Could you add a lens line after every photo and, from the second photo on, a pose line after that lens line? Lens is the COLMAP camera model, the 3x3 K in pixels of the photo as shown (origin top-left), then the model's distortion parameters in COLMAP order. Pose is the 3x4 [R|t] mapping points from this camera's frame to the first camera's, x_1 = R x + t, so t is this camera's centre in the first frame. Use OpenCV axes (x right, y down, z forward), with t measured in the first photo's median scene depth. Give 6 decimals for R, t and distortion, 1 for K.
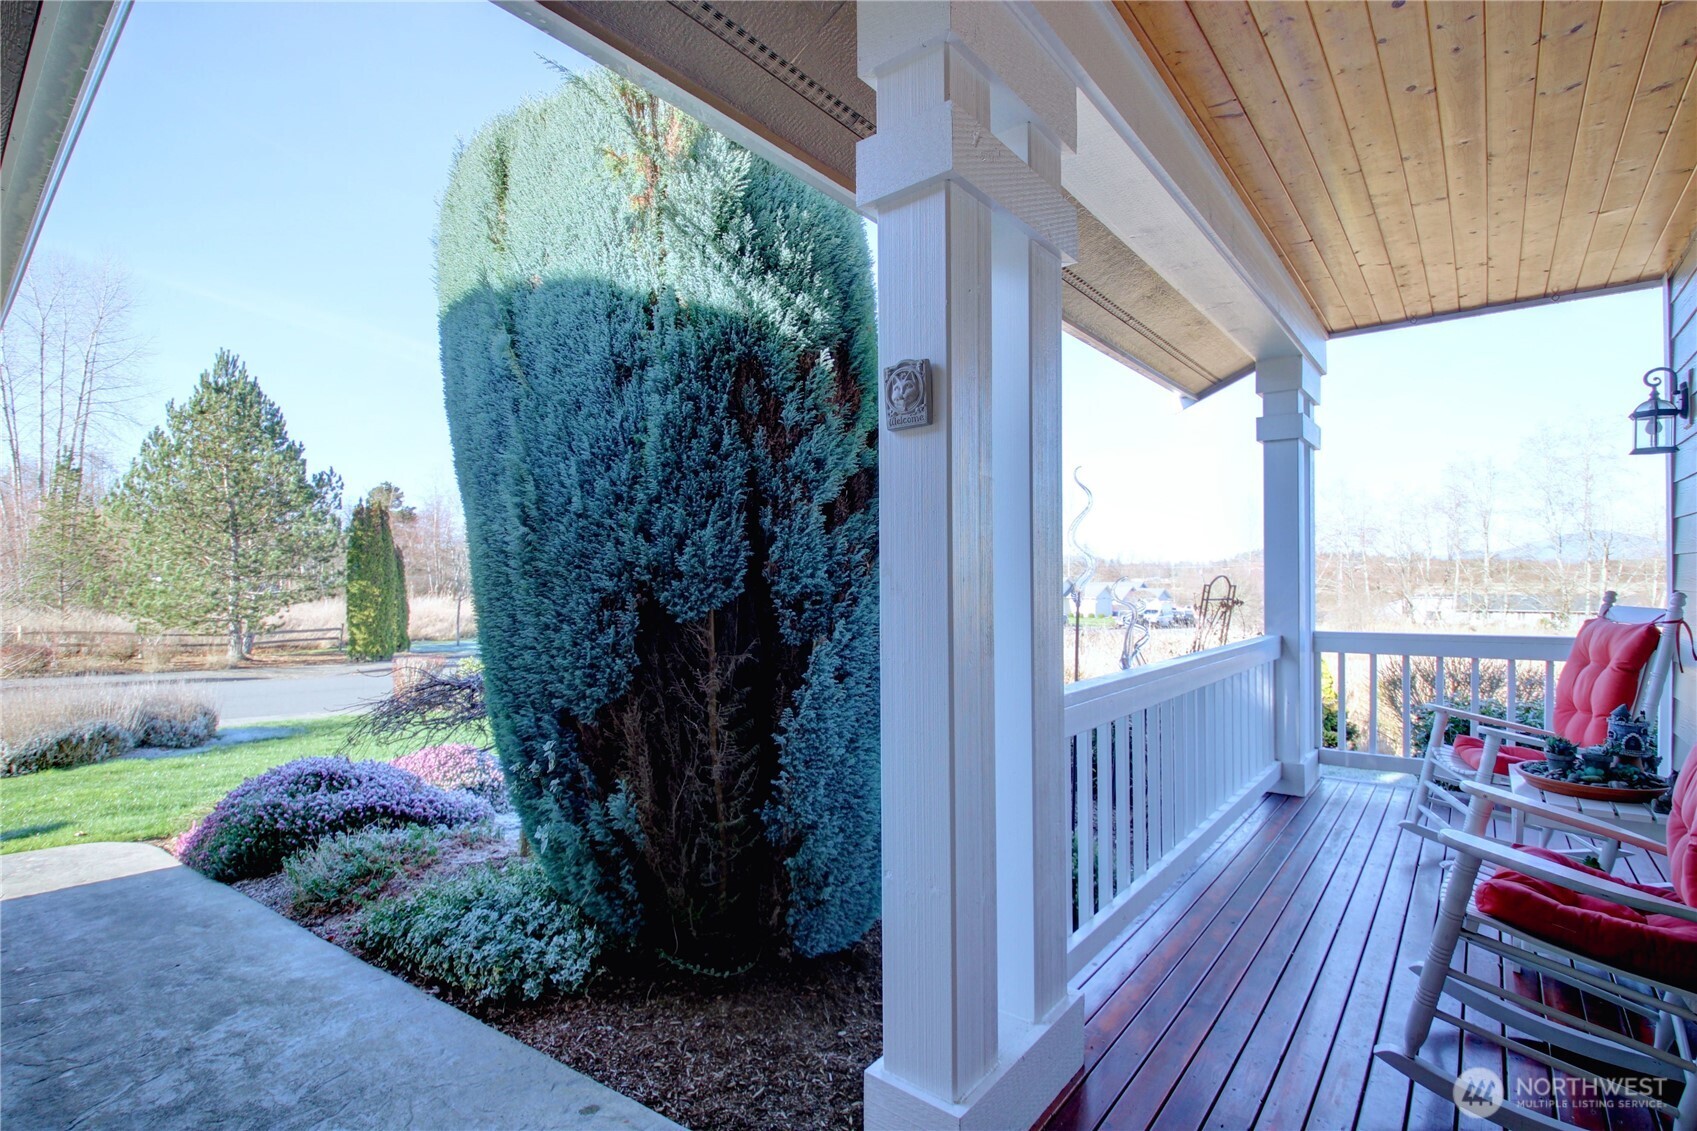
lens RADIAL K [[807.2, 0, 850.5], [0, 807.2, 571.4], [0, 0, 1]] dist [-0.001109, -0.014327]
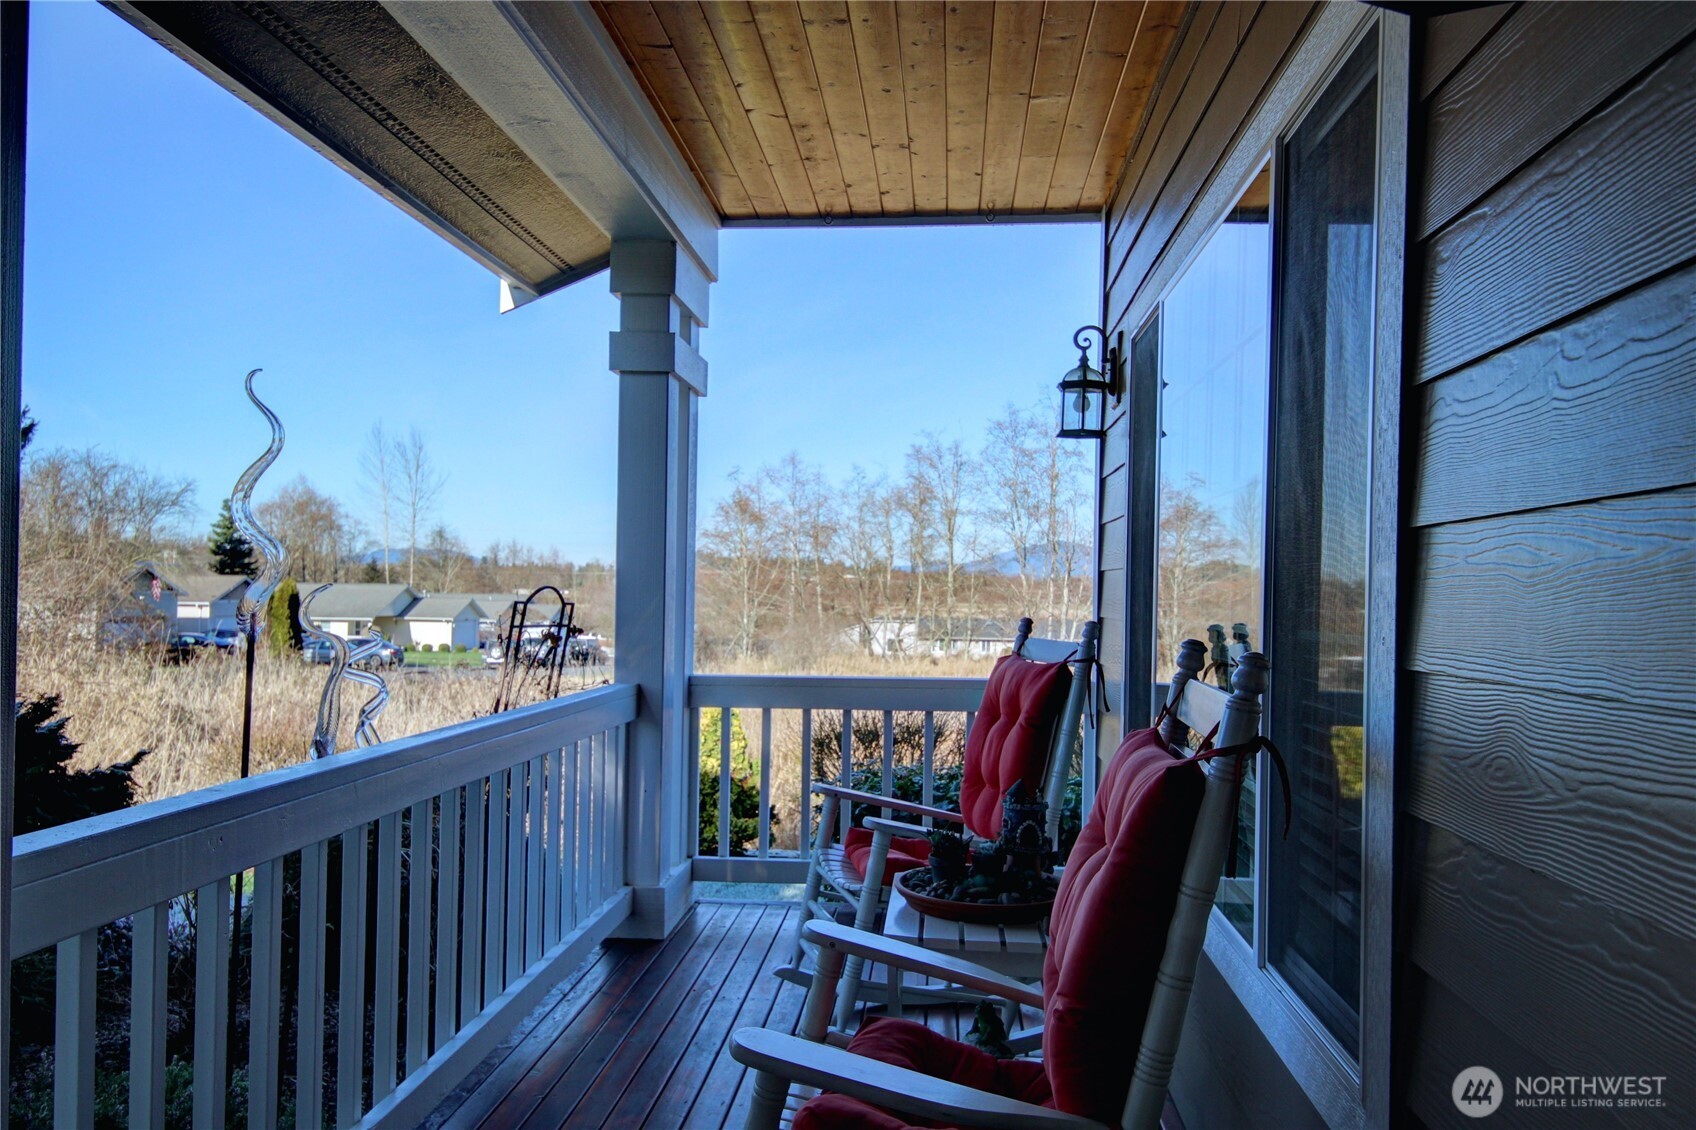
lens RADIAL K [[1324.1, 0, 848.0], [0, 1324.1, 565.0], [0, 0, 1]] dist [0.047177, 0.000065]
pose [[0.826311, 0.029066, 0.562464, 0.100972], [-0.024152, 0.999577, -0.016173, -0.000190], [-0.562696, -0.000221, 0.826664, 0.063732]]
